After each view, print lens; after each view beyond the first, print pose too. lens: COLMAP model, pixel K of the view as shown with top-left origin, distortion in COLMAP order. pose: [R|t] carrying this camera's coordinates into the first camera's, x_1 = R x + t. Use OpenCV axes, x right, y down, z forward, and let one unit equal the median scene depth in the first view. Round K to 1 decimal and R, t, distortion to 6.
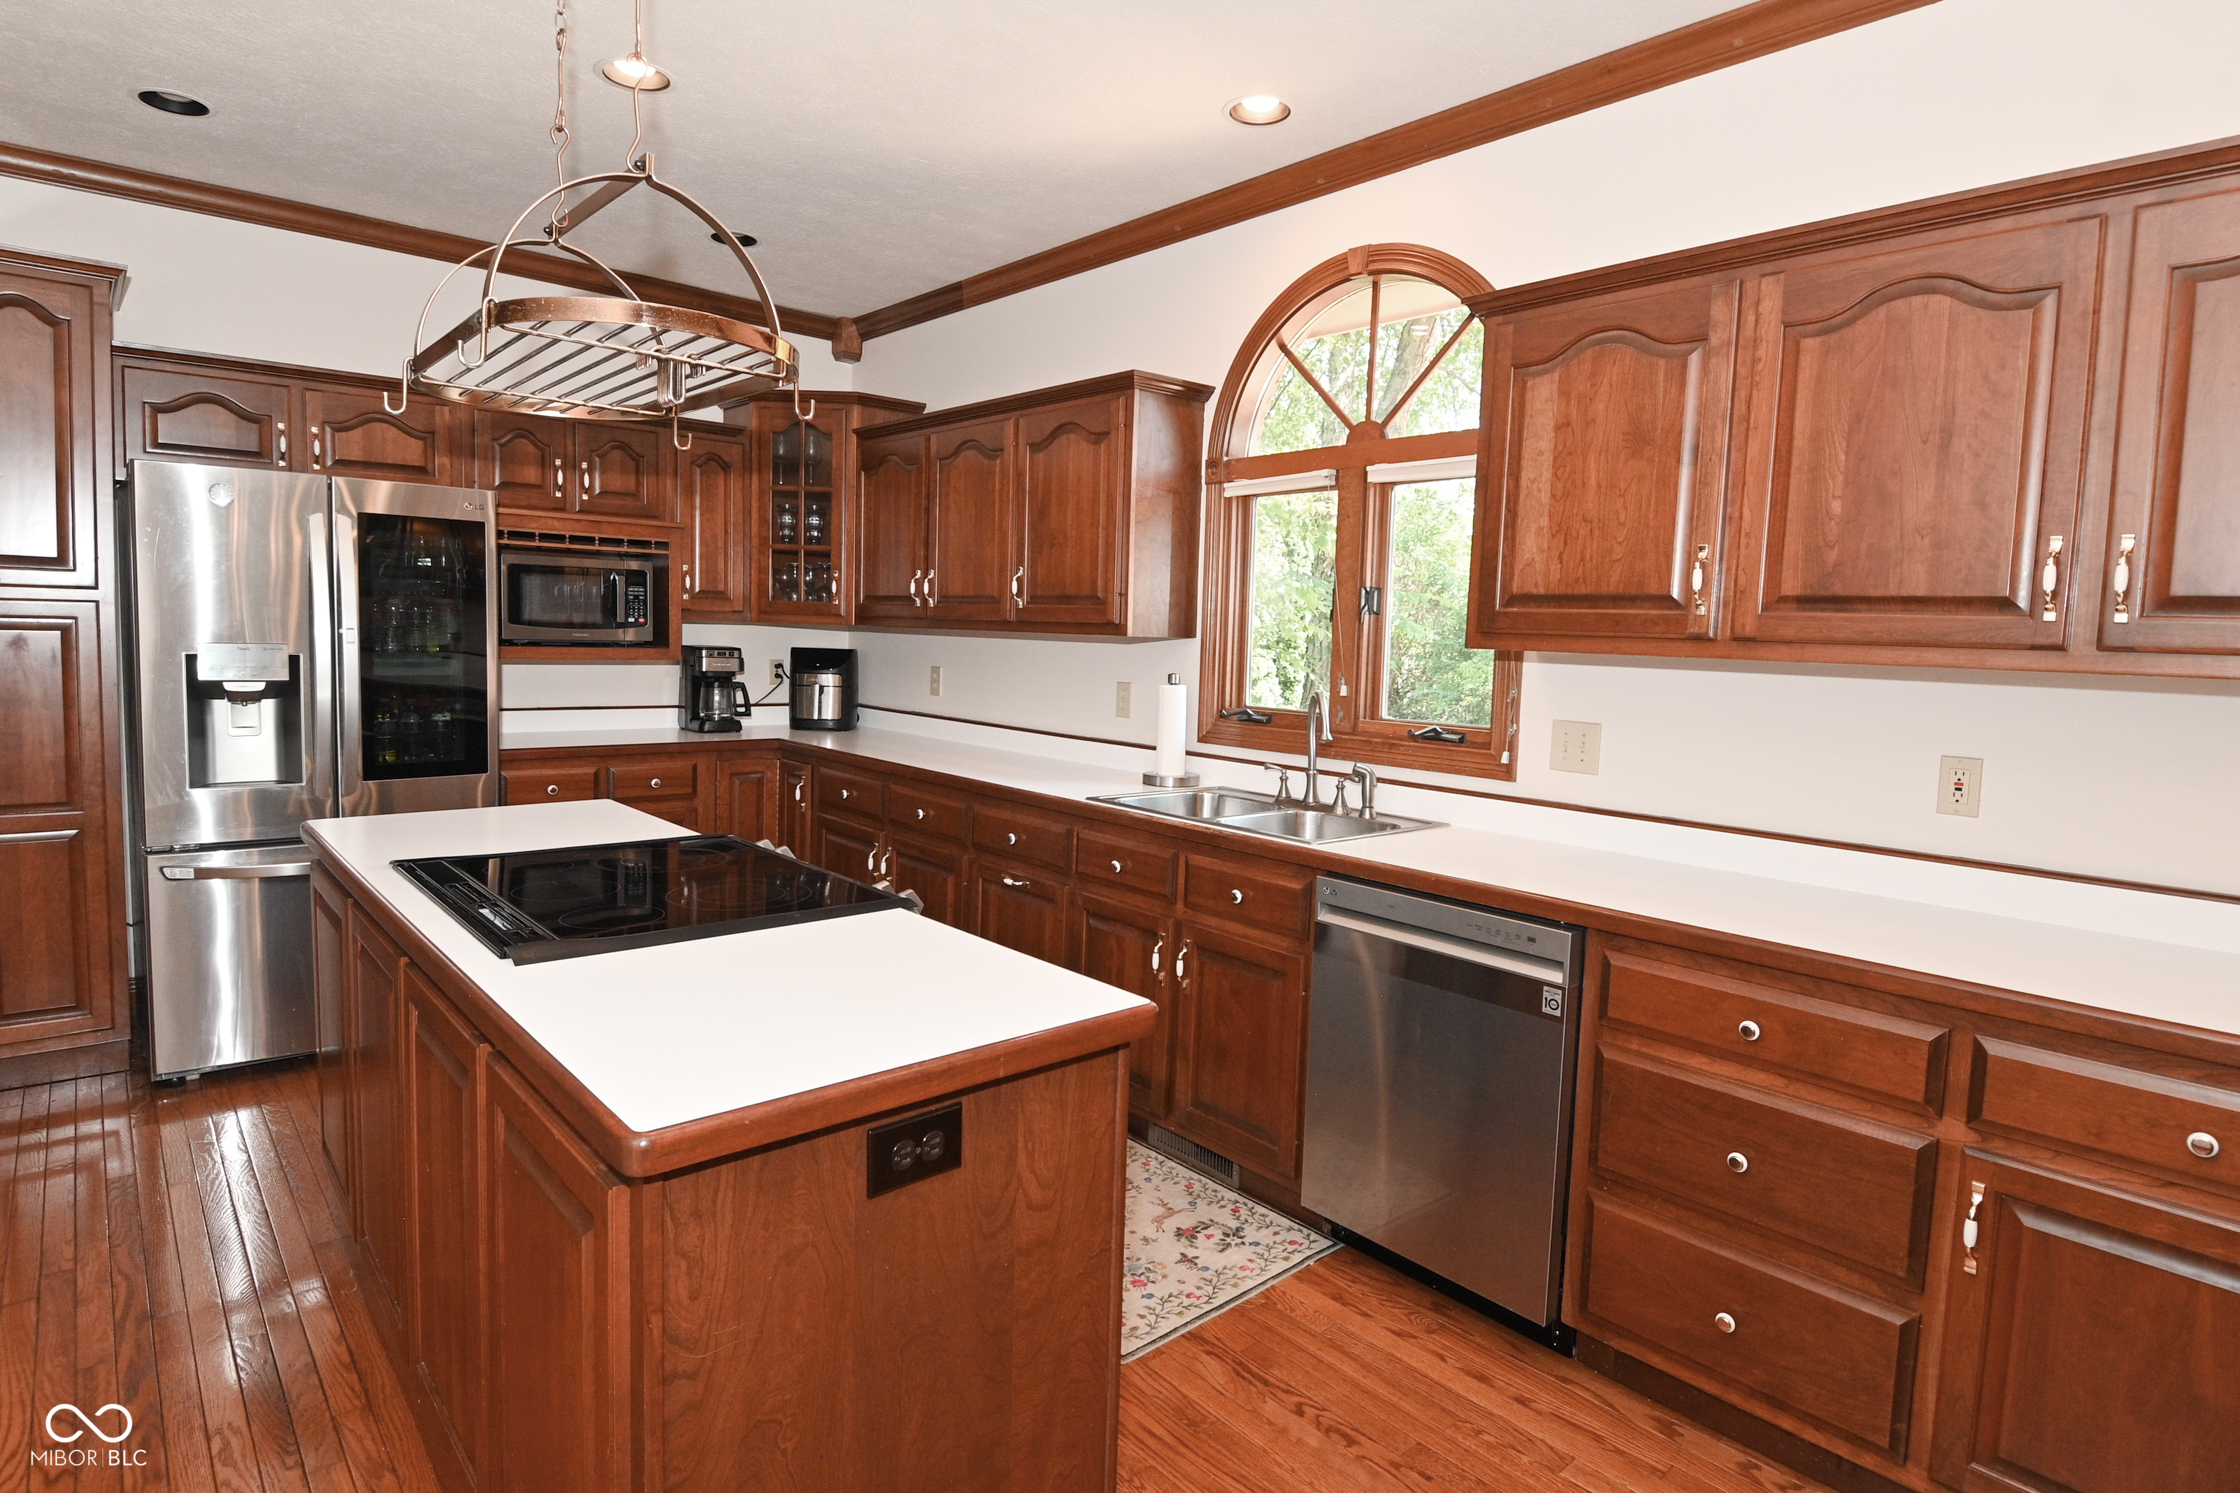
lens RADIAL K [[1175.0, 0, 1136.8], [0, 1175.0, 747.3], [0, 0, 1]] dist [0.001402, -0.014172]
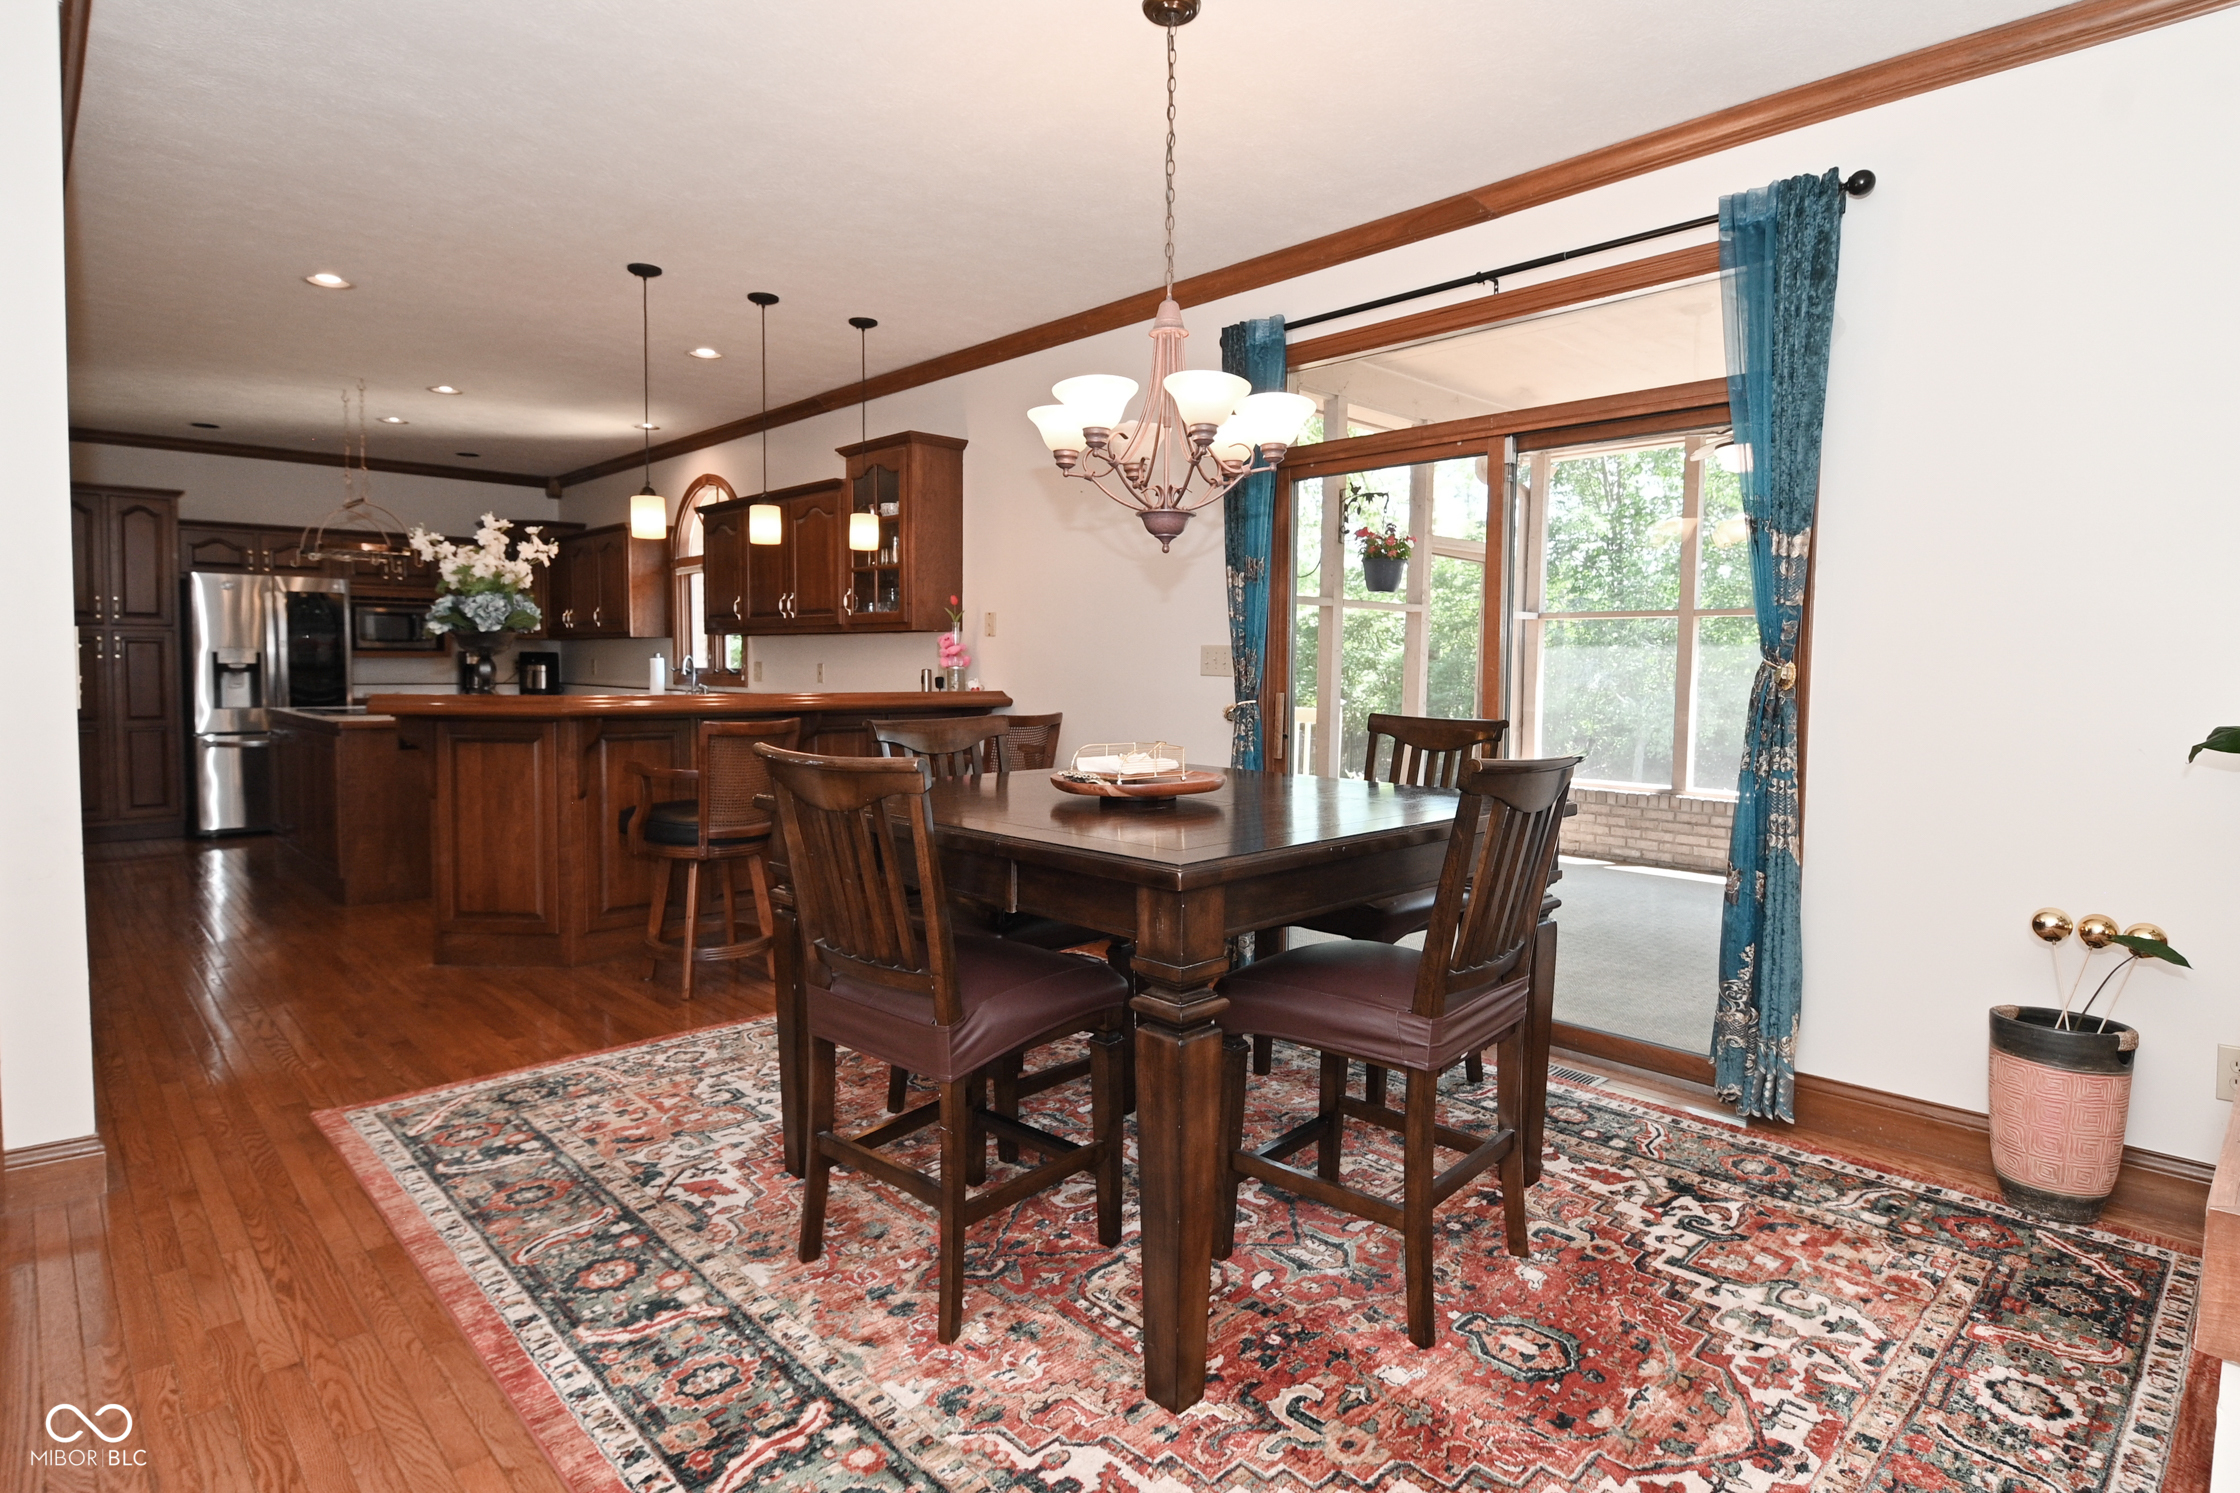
lens RADIAL K [[1175.0, 0, 1133.3], [0, 1175.0, 726.9], [0, 0, 1]] dist [0.001402, -0.014172]
pose [[0.999060, -0.009988, 0.042192, 0.875375], [0.011088, 0.999602, -0.025923, 0.139527], [-0.041916, 0.026367, 0.998773, -1.328416]]
